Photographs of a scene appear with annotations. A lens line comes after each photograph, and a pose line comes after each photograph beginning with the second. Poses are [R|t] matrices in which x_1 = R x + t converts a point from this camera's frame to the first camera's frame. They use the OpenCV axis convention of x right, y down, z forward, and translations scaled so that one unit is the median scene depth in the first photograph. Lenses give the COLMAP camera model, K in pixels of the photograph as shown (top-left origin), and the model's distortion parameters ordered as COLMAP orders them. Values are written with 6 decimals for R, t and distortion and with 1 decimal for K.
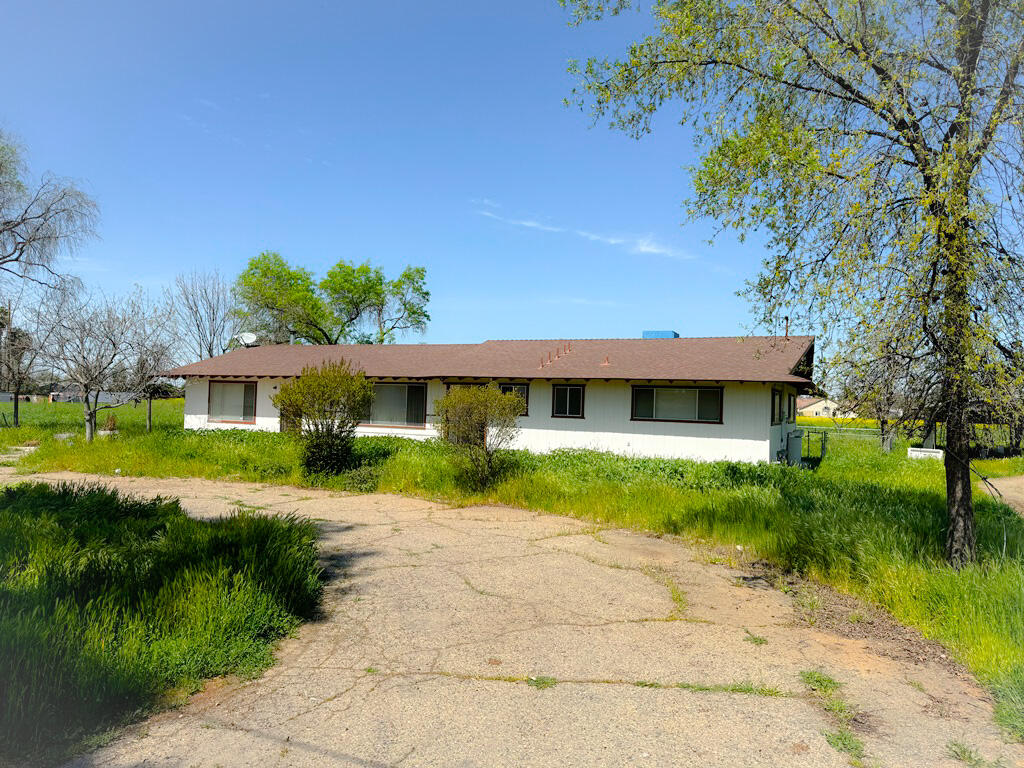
lens RADIAL K [[727.0, 0, 511.8], [0, 727.0, 382.9], [0, 0, 1]] dist [0.053937, -0.033287]
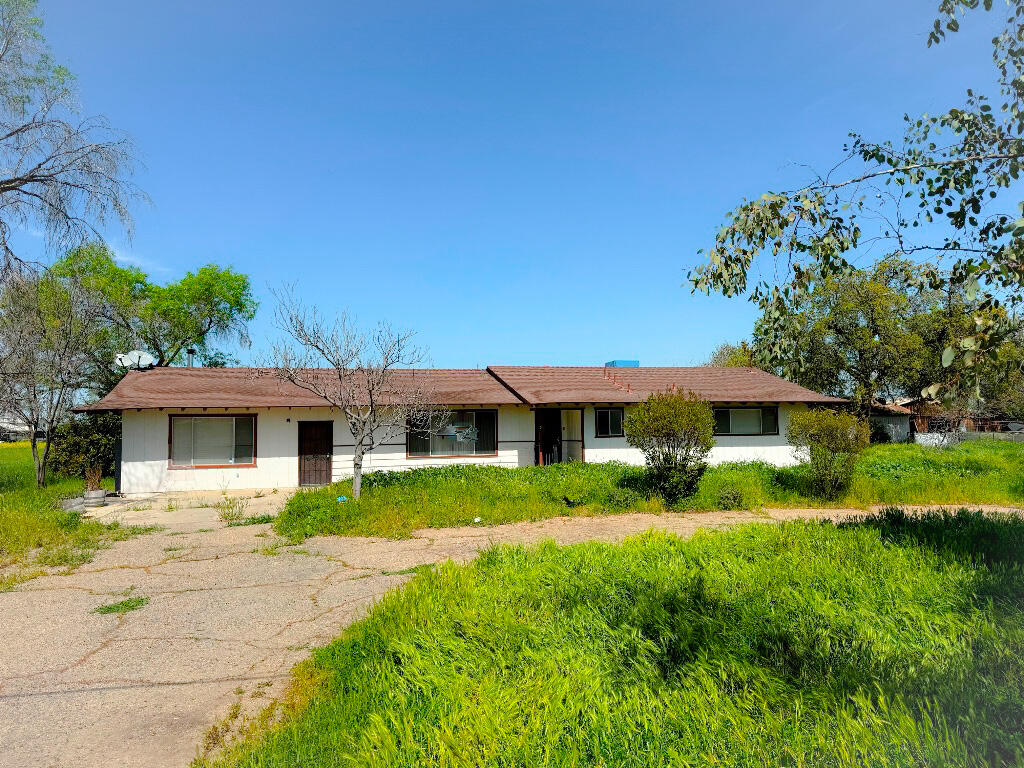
lens RADIAL K [[727.0, 0, 511.2], [0, 727.0, 387.6], [0, 0, 1]] dist [0.053937, -0.033287]
pose [[0.777011, -0.005481, 0.629463, -0.717218], [0.024408, 0.999472, -0.021426, -0.007872], [-0.629013, 0.032012, 0.776735, 0.217502]]
